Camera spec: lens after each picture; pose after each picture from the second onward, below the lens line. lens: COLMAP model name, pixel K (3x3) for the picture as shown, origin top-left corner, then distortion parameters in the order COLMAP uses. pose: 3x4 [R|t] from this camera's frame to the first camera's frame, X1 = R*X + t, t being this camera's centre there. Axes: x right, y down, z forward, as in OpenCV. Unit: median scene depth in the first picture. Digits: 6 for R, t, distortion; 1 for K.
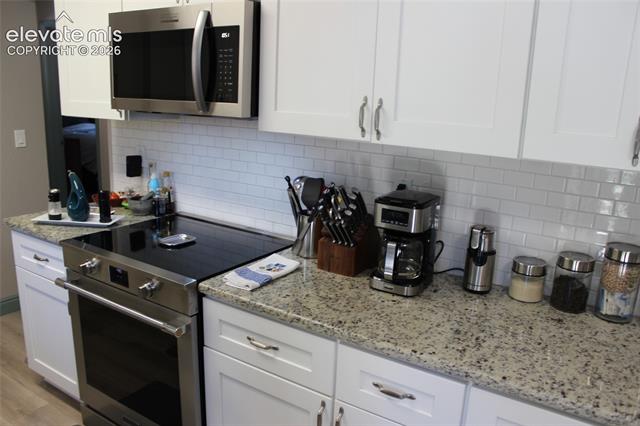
lens RADIAL K [[519.5, 0, 320.9], [0, 519.5, 221.7], [0, 0, 1]] dist [-0.170926, 0.140833]
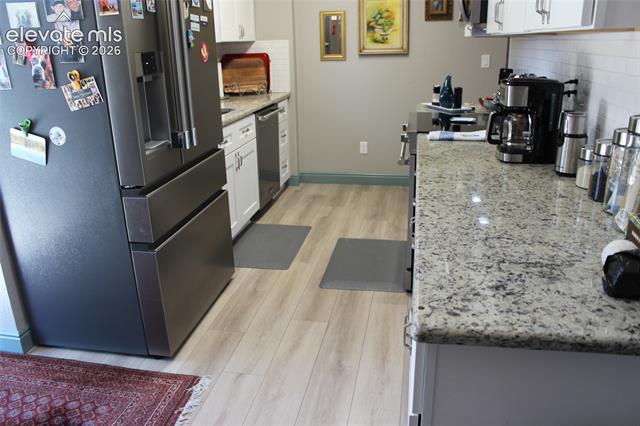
lens RADIAL K [[519.5, 0, 320.9], [0, 519.5, 221.7], [0, 0, 1]] dist [-0.170926, 0.140833]
pose [[0.385339, 0.263679, -0.884301, 0.999242], [-0.195788, 0.959849, 0.200891, 0.113432], [0.901766, 0.095725, 0.421492, 0.114758]]
